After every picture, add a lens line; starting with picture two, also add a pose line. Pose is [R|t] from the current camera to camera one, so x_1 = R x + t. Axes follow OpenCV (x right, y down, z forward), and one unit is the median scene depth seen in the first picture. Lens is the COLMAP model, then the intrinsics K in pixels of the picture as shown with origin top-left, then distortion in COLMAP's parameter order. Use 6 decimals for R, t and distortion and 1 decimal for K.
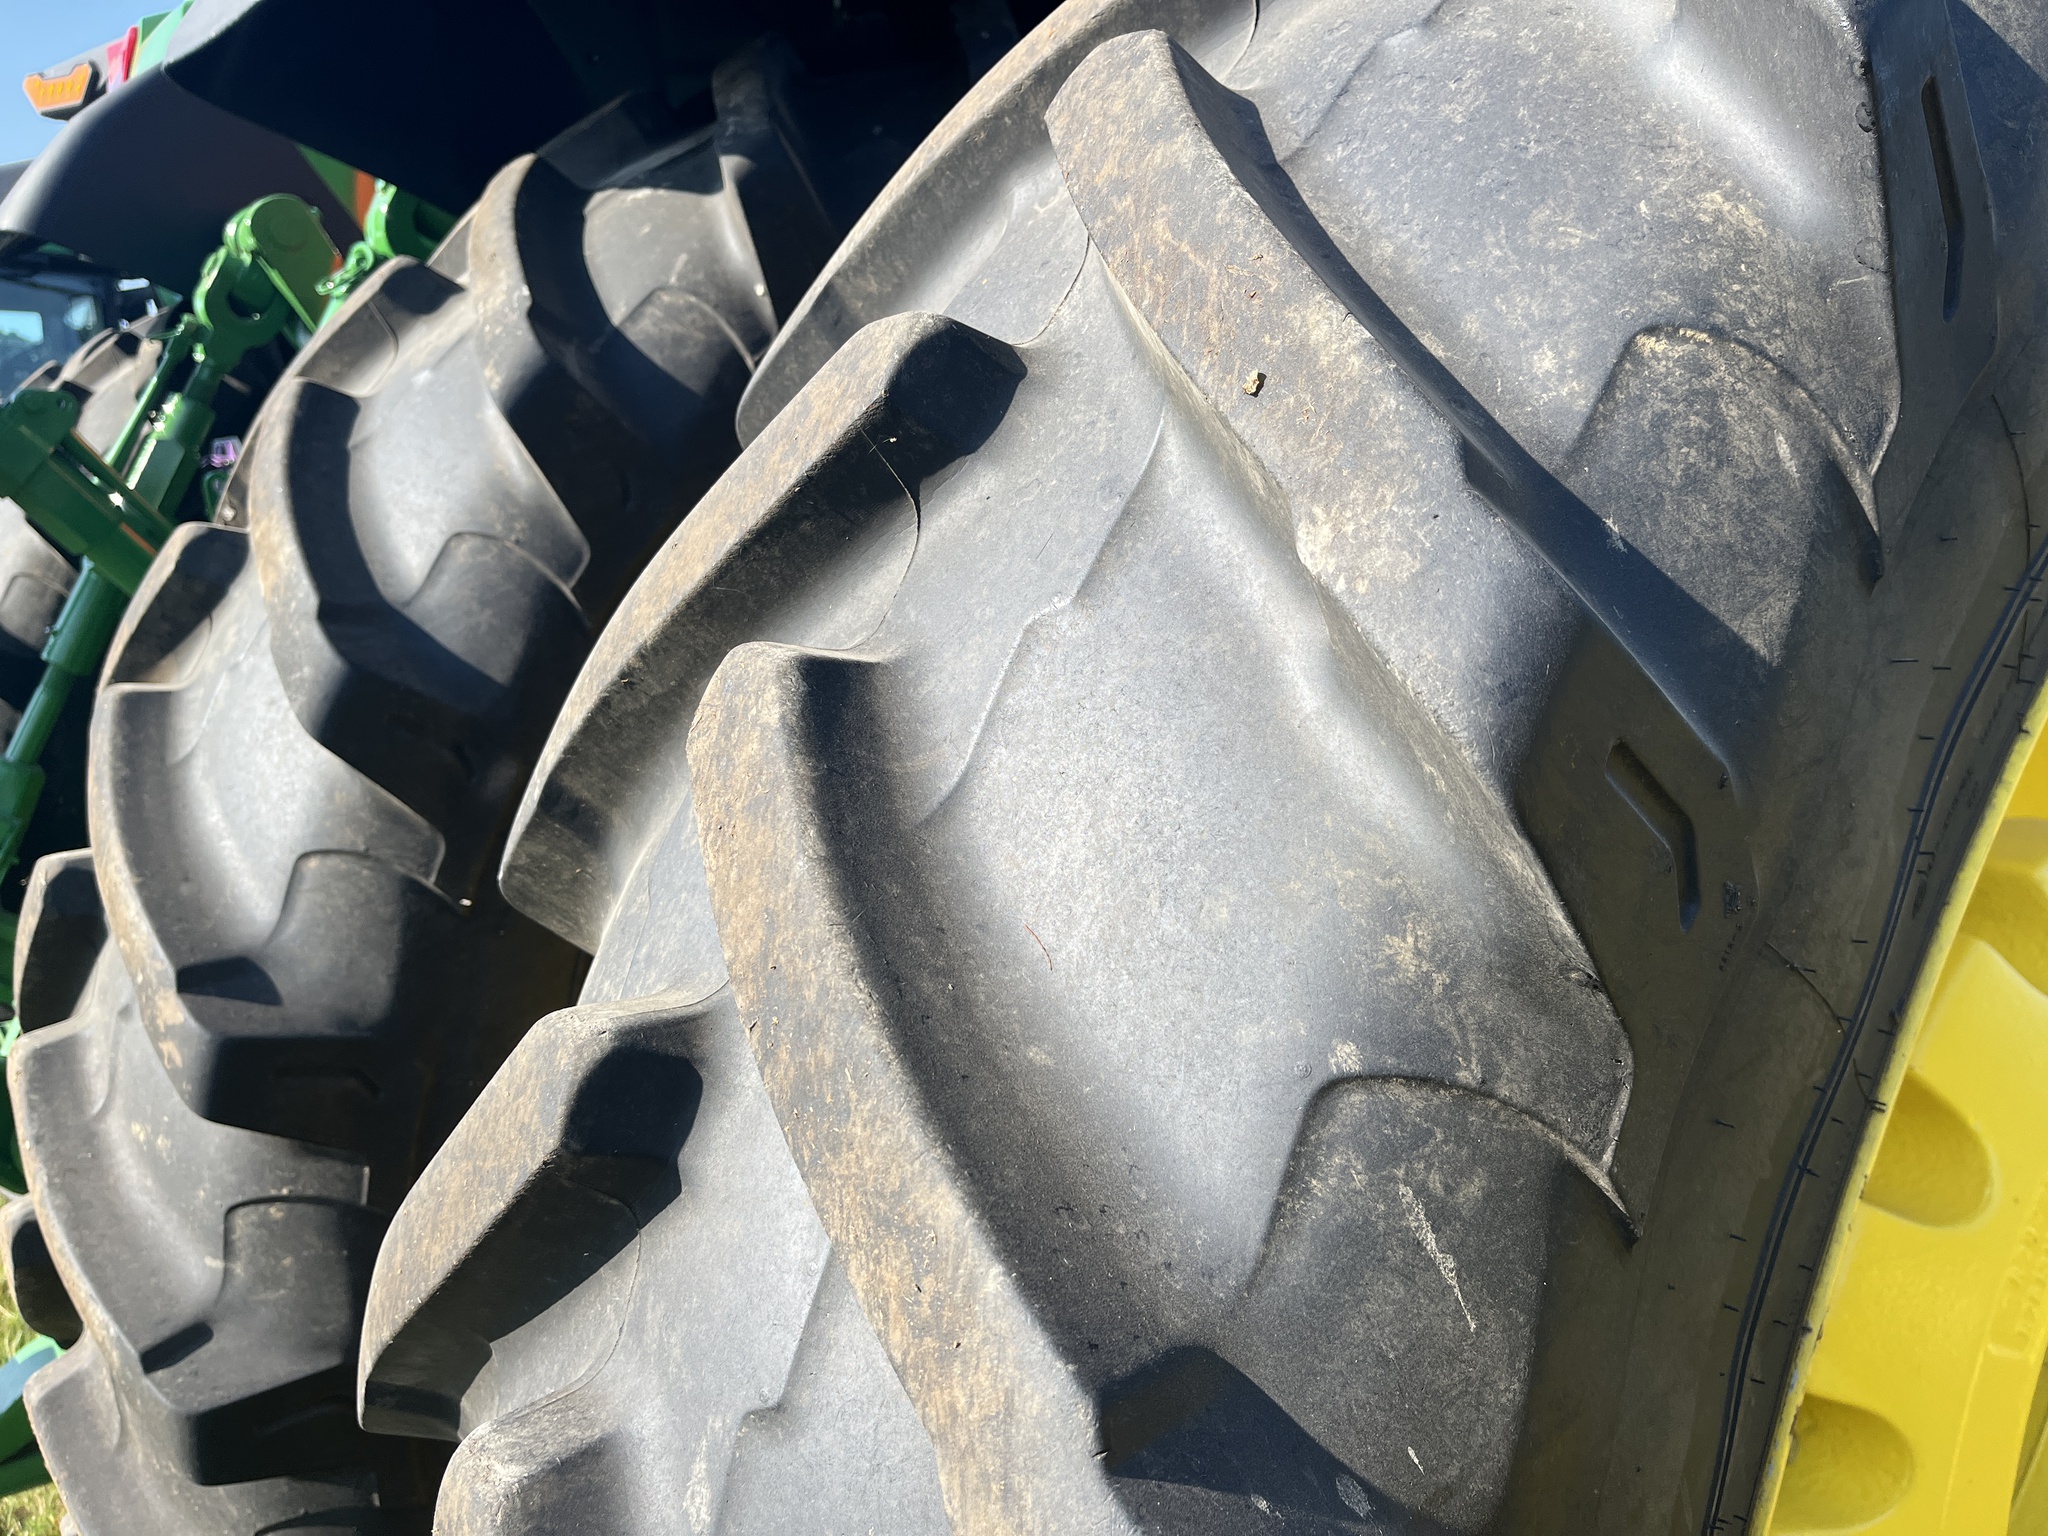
lens RADIAL K [[1575.8, 0, 1033.3], [0, 1575.8, 765.5], [0, 0, 1]] dist [0.056663, -0.084828]
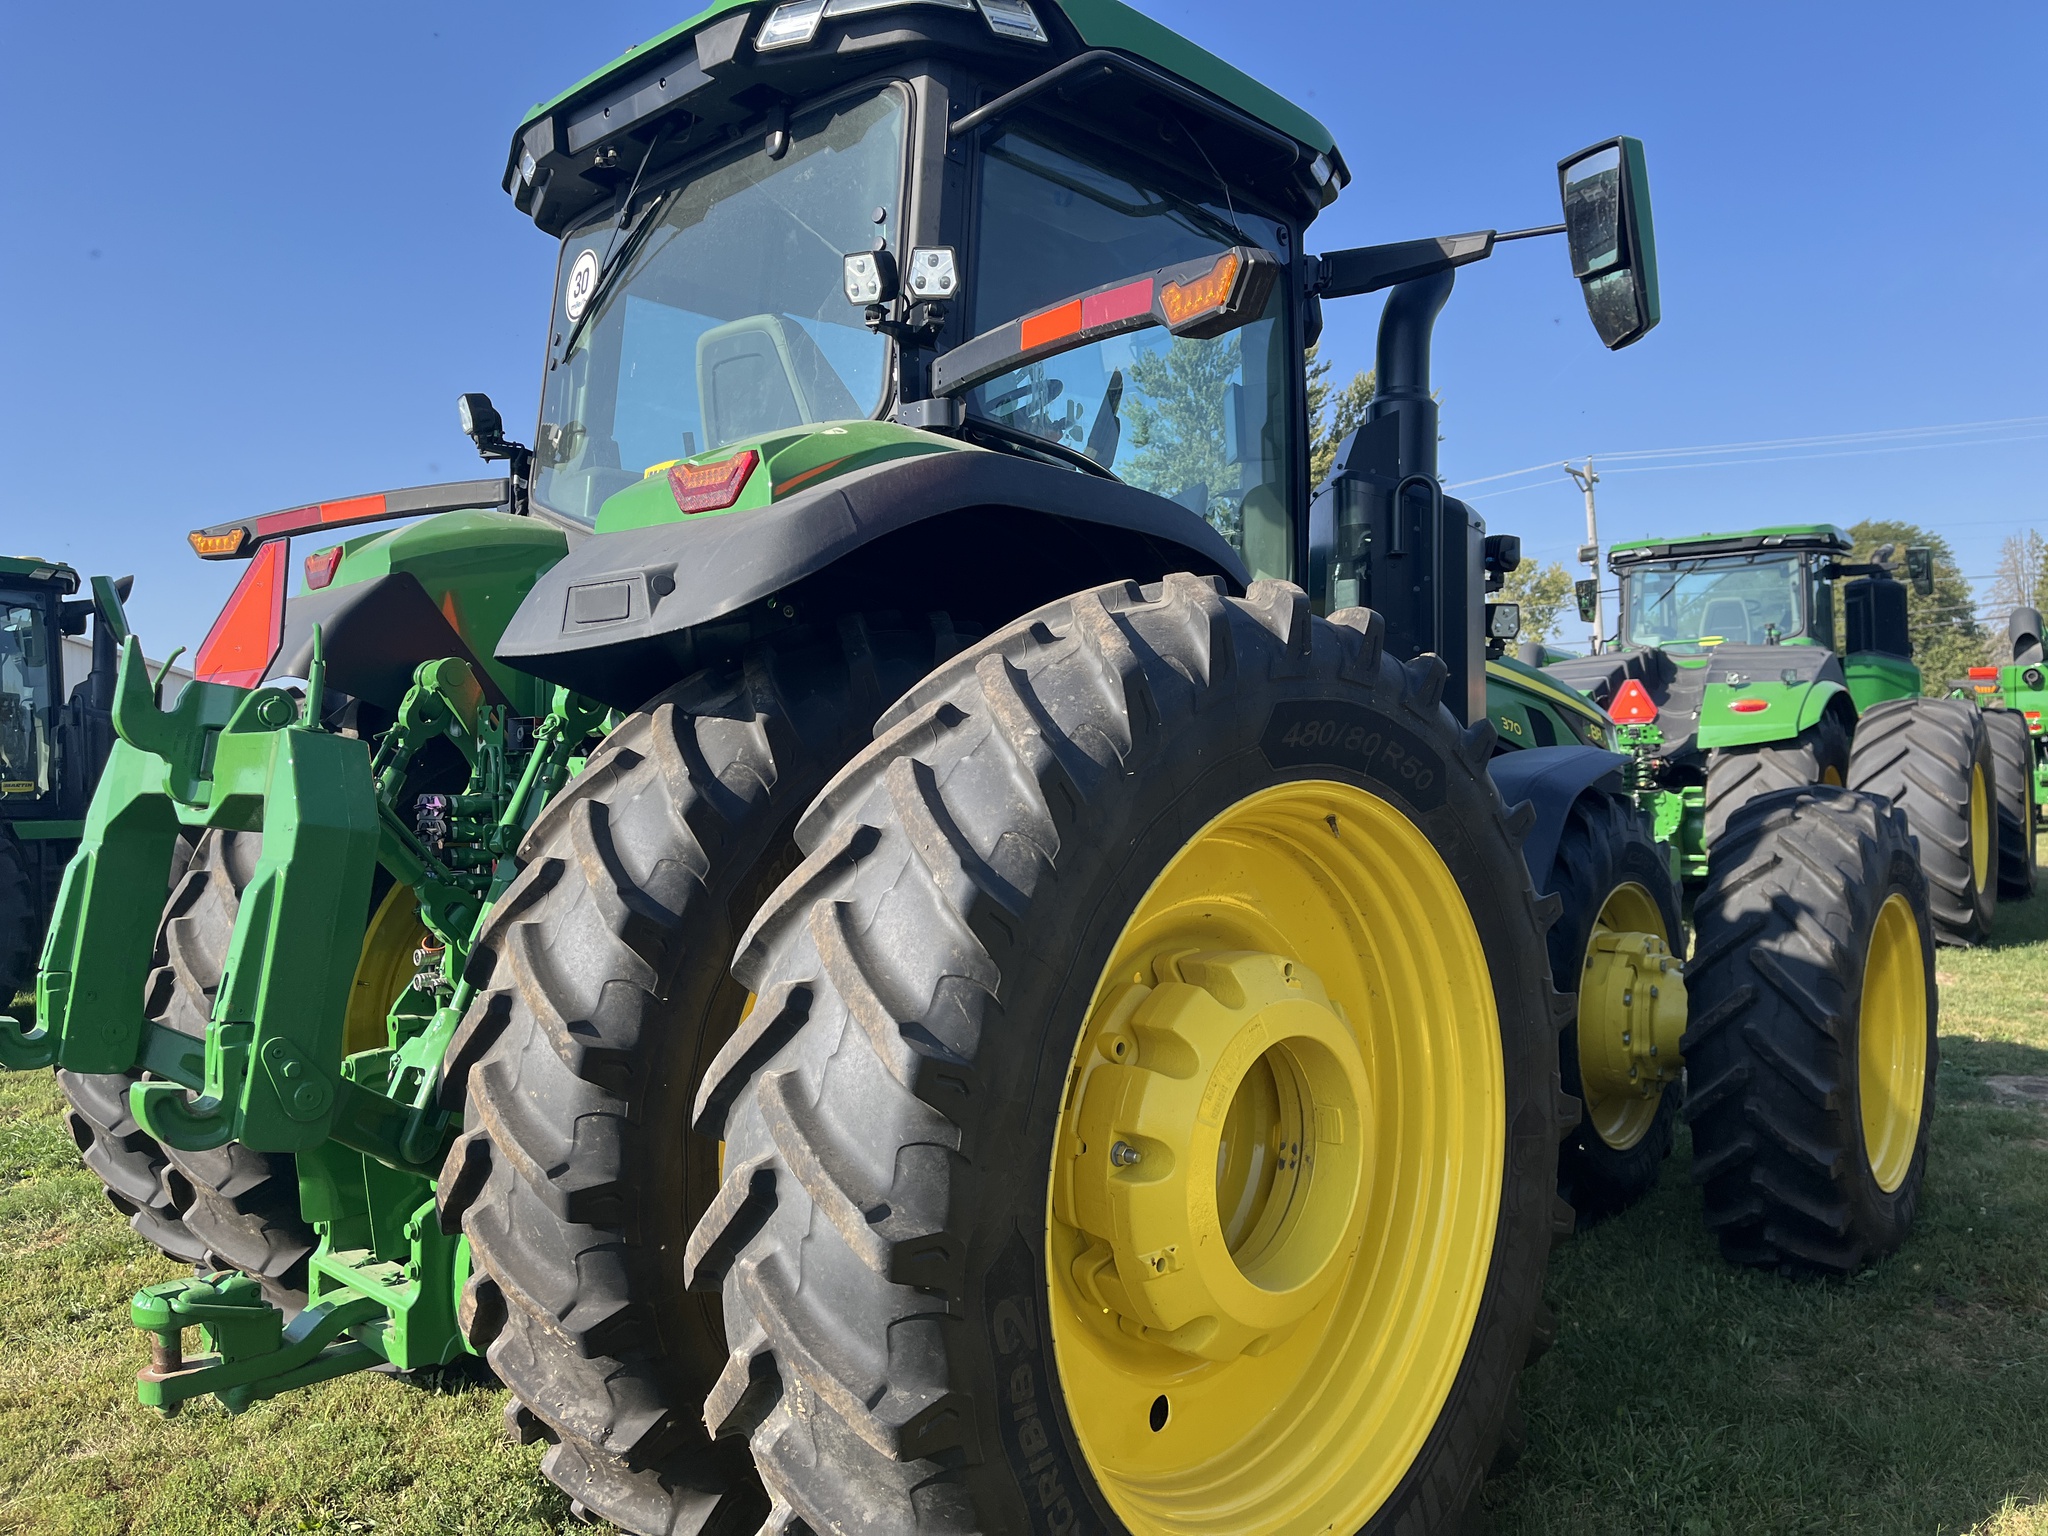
lens RADIAL K [[1575.8, 0, 1033.3], [0, 1575.8, 765.5], [0, 0, 1]] dist [0.056663, -0.084828]
pose [[0.993752, -0.015545, 0.110526, -0.054688], [0.032180, 0.988107, -0.150362, 0.190390], [-0.106875, 0.152979, 0.982433, -2.771497]]
